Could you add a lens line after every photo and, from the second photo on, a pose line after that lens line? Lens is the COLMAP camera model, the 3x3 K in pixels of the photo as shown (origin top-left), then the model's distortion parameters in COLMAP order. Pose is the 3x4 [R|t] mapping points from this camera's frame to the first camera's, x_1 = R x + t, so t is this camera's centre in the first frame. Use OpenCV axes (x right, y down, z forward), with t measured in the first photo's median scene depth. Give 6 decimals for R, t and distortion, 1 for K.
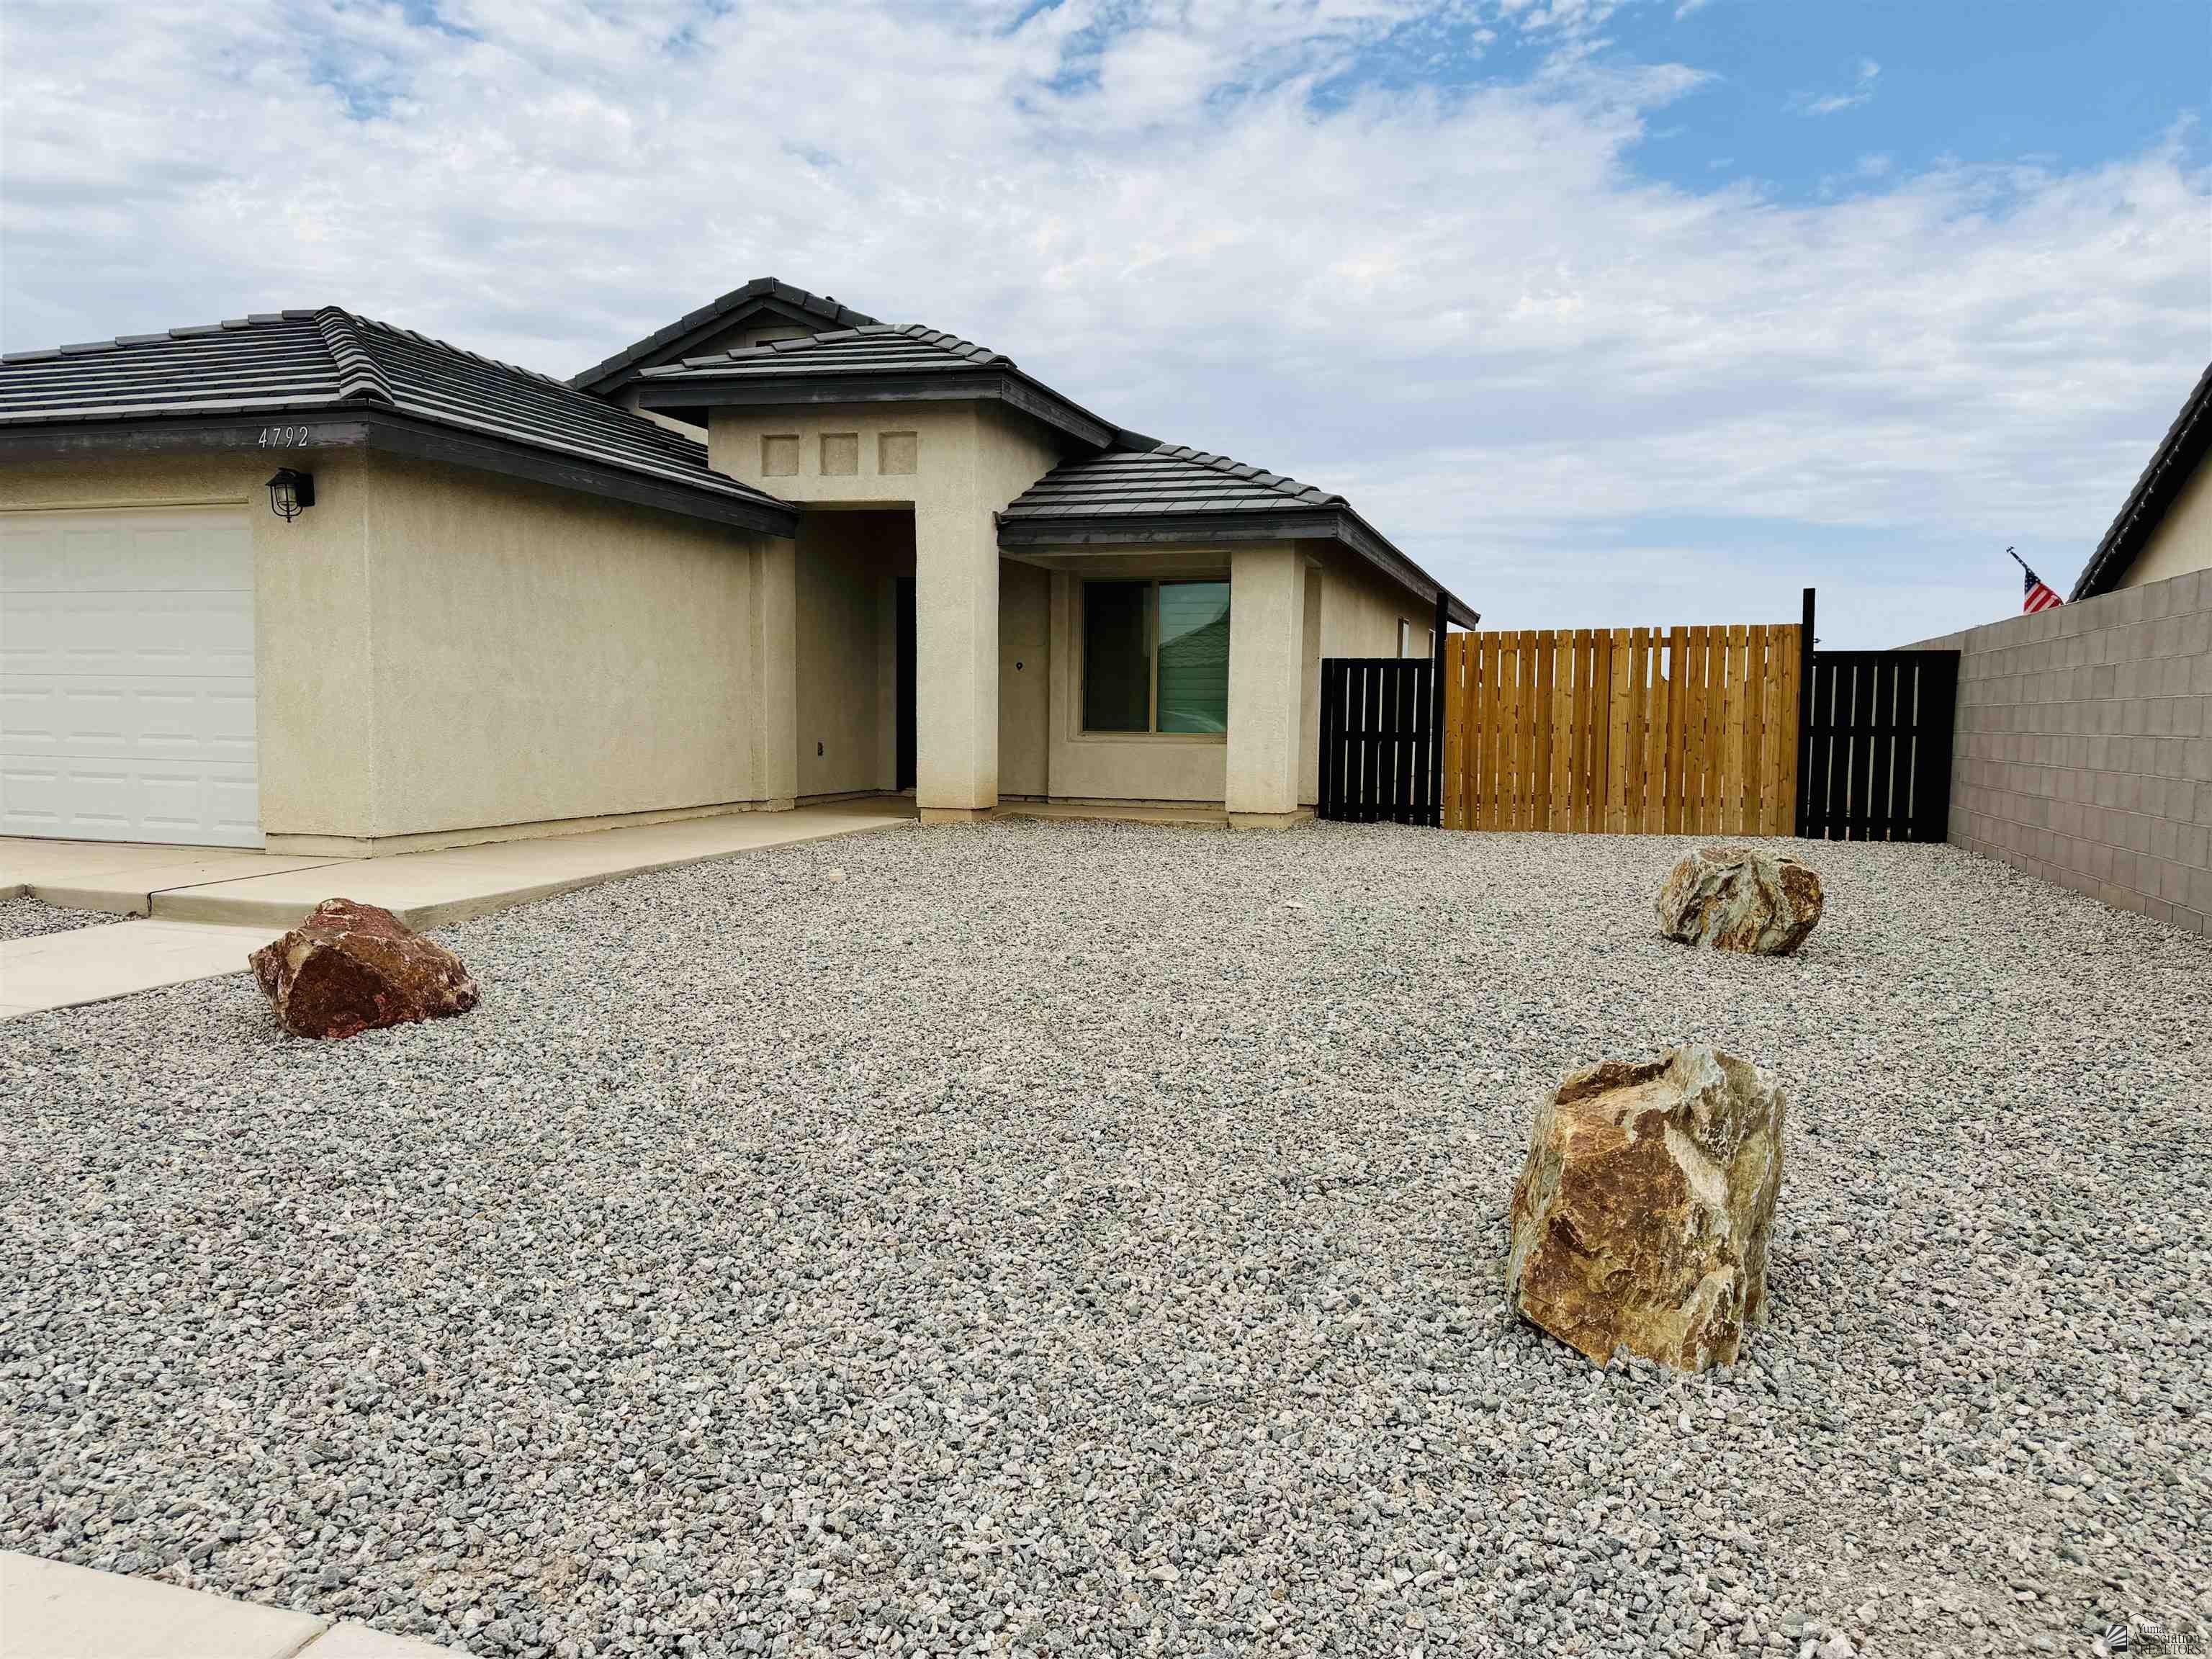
lens RADIAL K [[1553.8, 0, 1100.9], [0, 1553.8, 859.0], [0, 0, 1]] dist [0.105157, -0.130732]
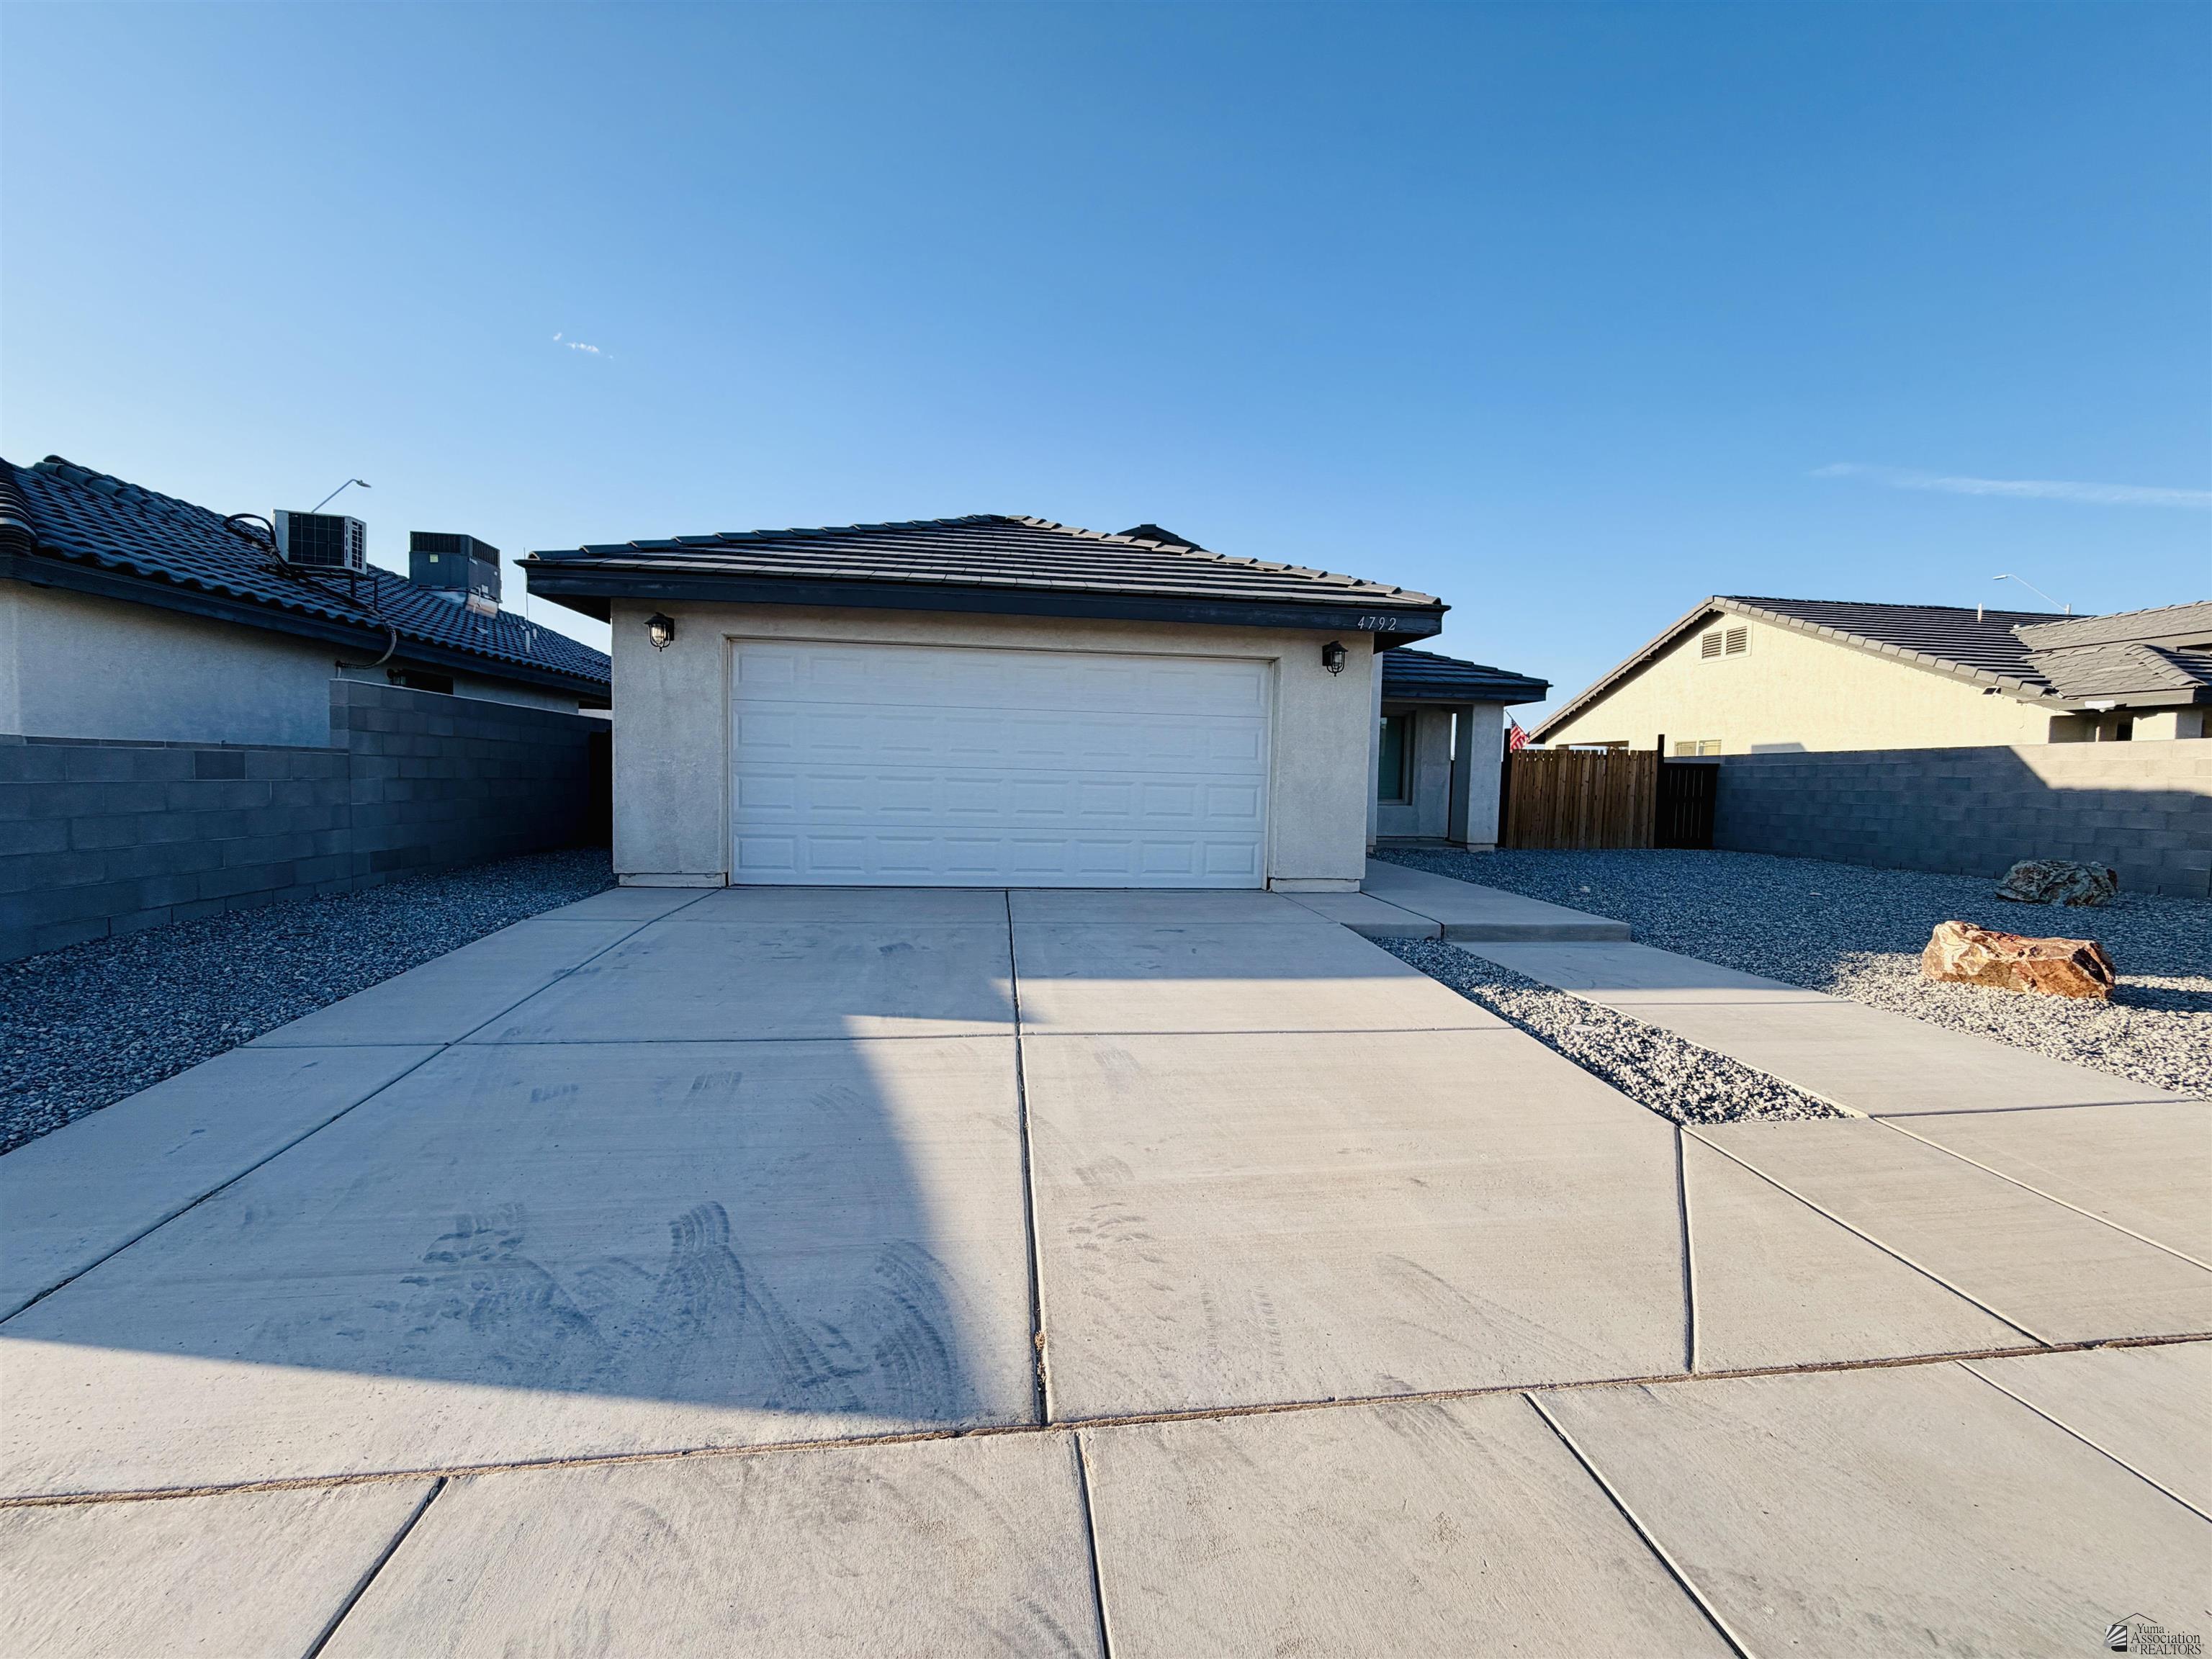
lens RADIAL K [[891.1, 0, 1106.0], [0, 891.1, 829.5], [0, 0, 1]] dist [-0.000226, 0.001120]
pose [[0.907300, -0.017615, 0.420115, -0.760793], [0.030418, 0.999254, -0.023796, -0.034755], [-0.419382, 0.034369, 0.907159, 0.221097]]
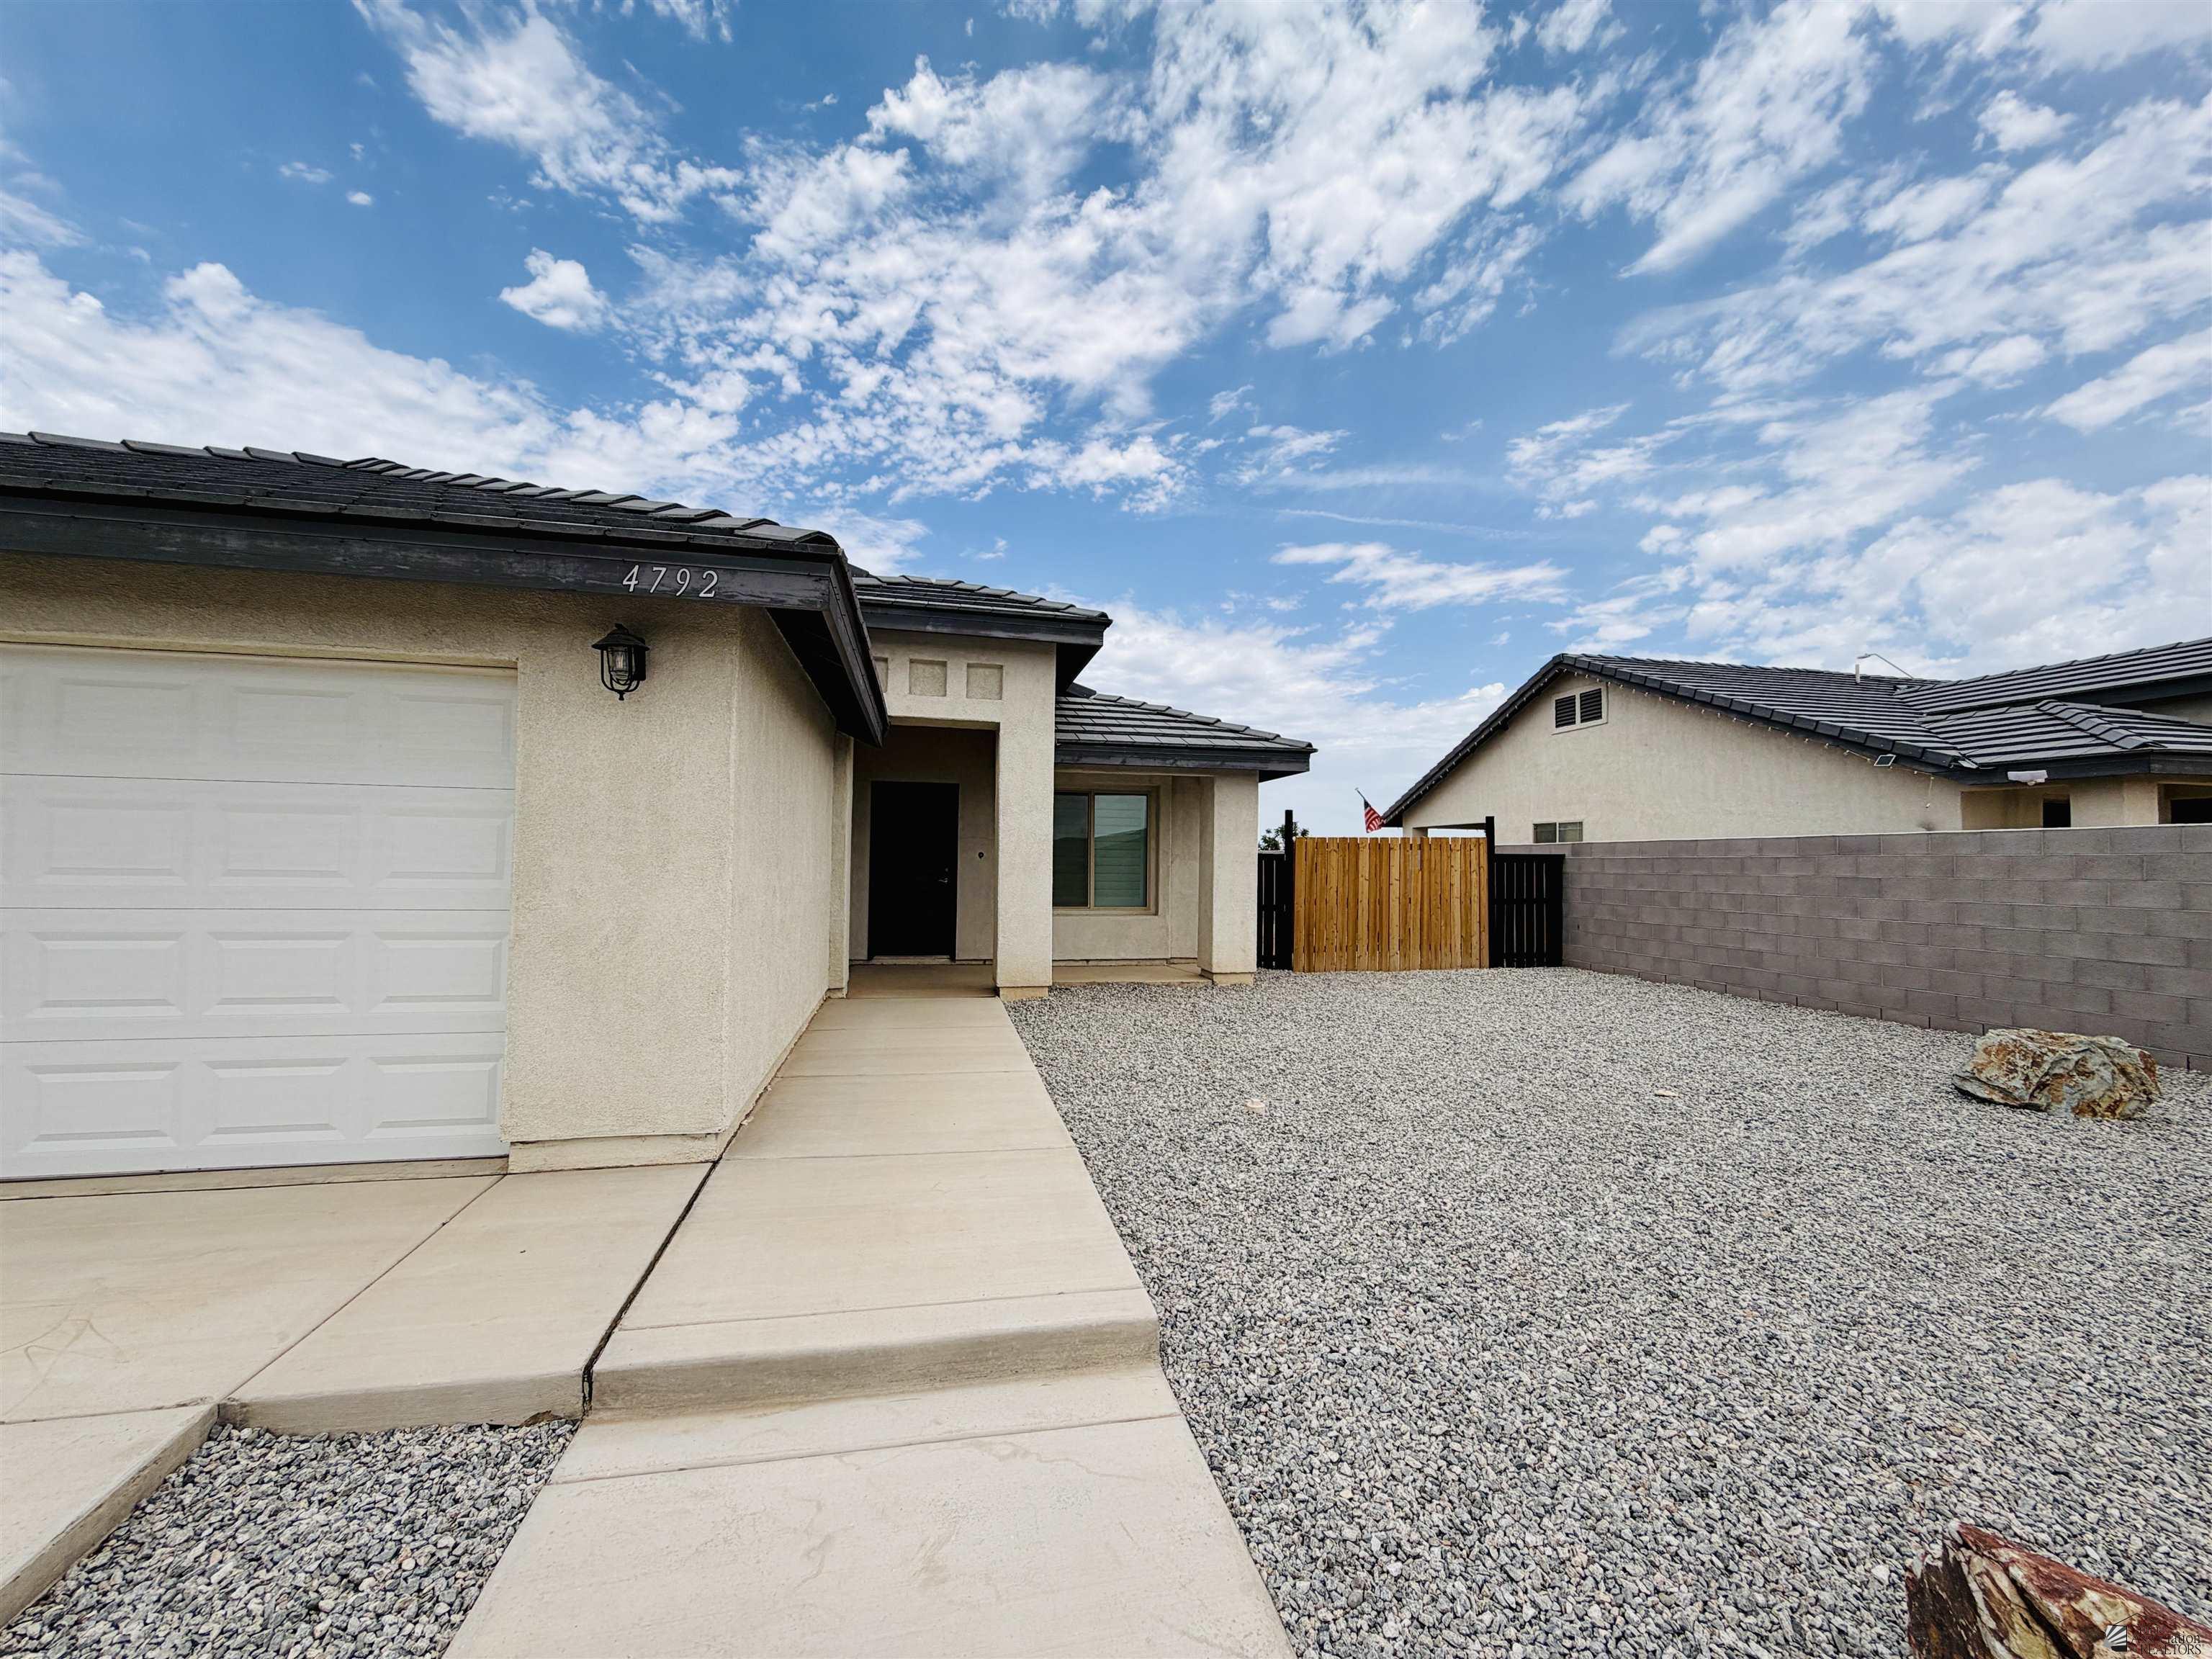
lens RADIAL K [[883.6, 0, 1104.1], [0, 883.6, 833.4], [0, 0, 1]] dist [0.000373, 0.000052]
pose [[0.875608, 0.014758, 0.482797, -0.361071], [0.043538, 0.993053, -0.109318, -0.070079], [-0.481056, 0.116740, 0.868883, 0.392434]]
